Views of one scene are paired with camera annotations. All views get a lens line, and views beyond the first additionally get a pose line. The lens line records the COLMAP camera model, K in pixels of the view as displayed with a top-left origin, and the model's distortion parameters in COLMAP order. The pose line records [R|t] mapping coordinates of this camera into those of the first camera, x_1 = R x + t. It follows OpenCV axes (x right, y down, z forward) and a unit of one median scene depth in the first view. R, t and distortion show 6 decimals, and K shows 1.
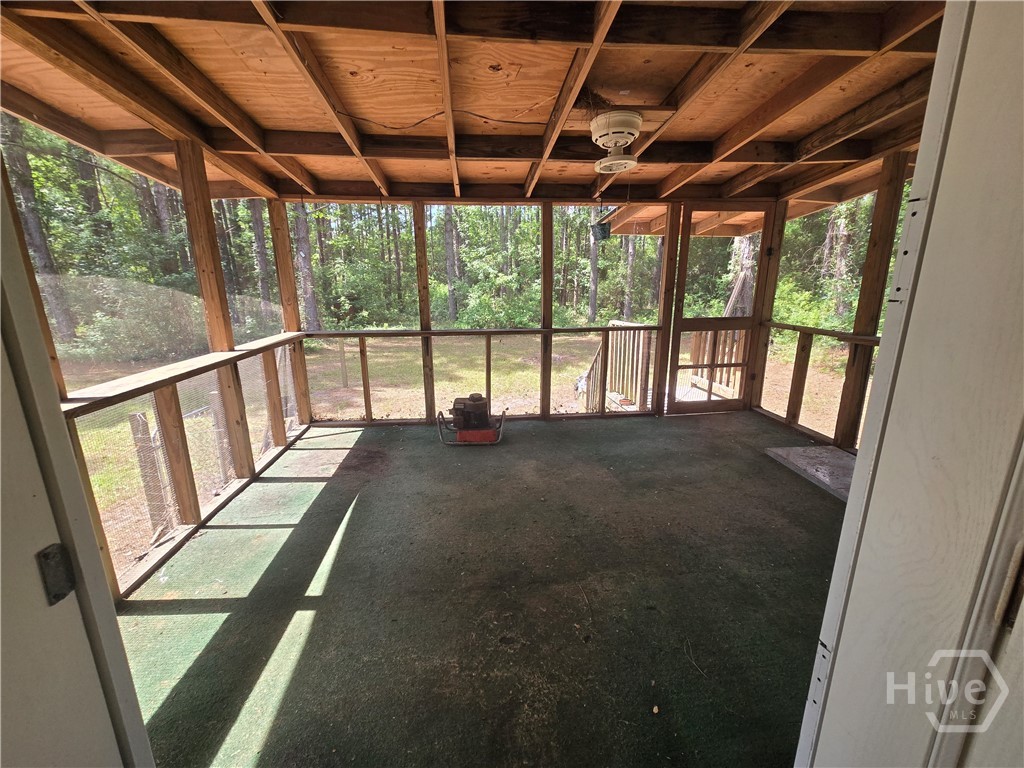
lens RADIAL K [[420.4, 0, 506.9], [0, 420.4, 383.7], [0, 0, 1]] dist [-0.000908, 0.000894]
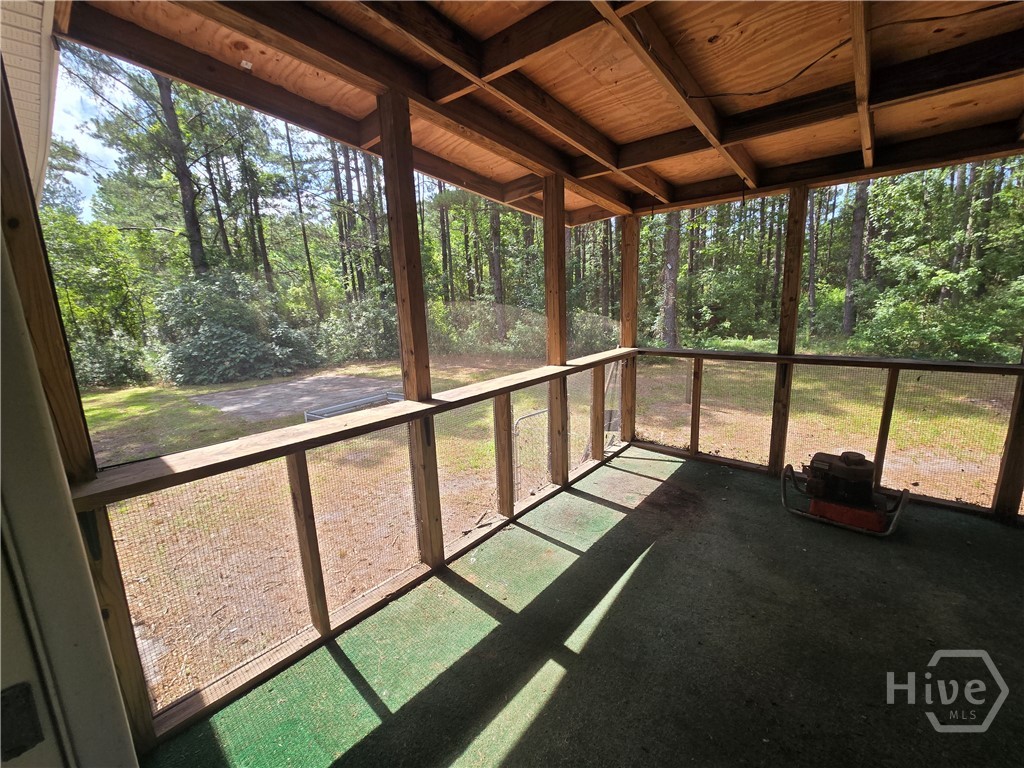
lens RADIAL K [[420.4, 0, 505.8], [0, 420.4, 387.0], [0, 0, 1]] dist [-0.000908, 0.000894]
pose [[0.692543, 0.120238, -0.711286, 0.007627], [-0.130889, 0.990589, 0.040012, -0.036155], [0.709403, 0.065389, 0.701763, 0.119867]]
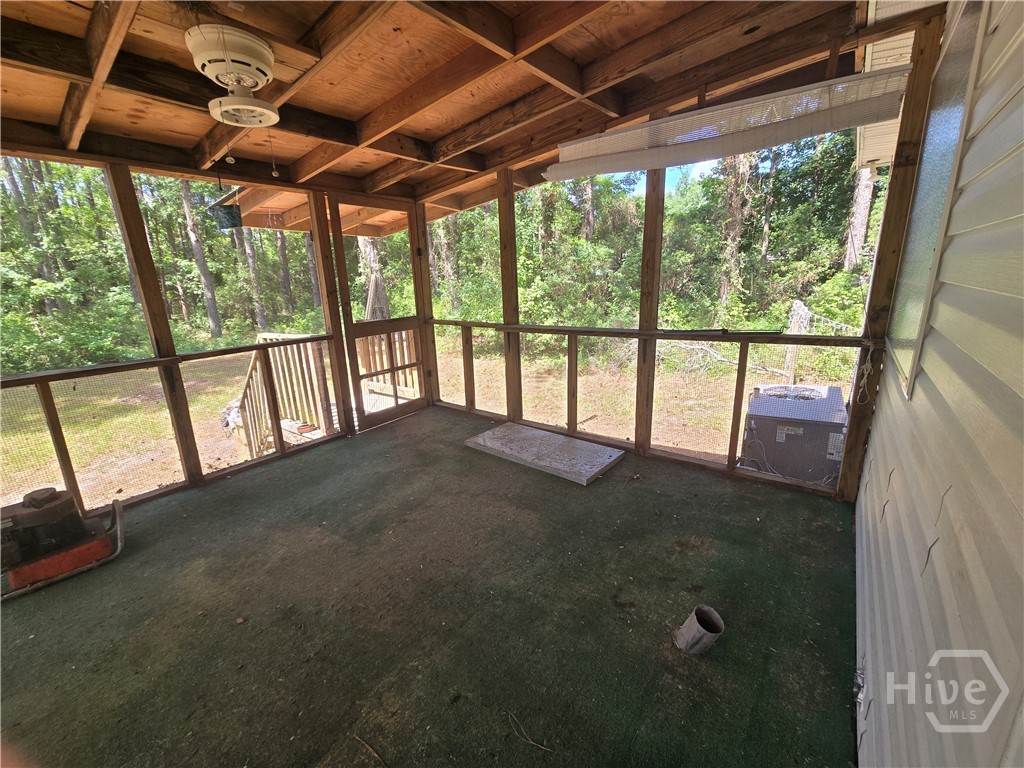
lens RADIAL K [[420.4, 0, 508.3], [0, 420.4, 386.9], [0, 0, 1]] dist [-0.000908, 0.000894]
pose [[0.688385, -0.194115, 0.698889, -0.009525], [0.194685, 0.977617, 0.079771, -0.034820], [-0.698730, 0.081150, 0.710768, 0.162681]]
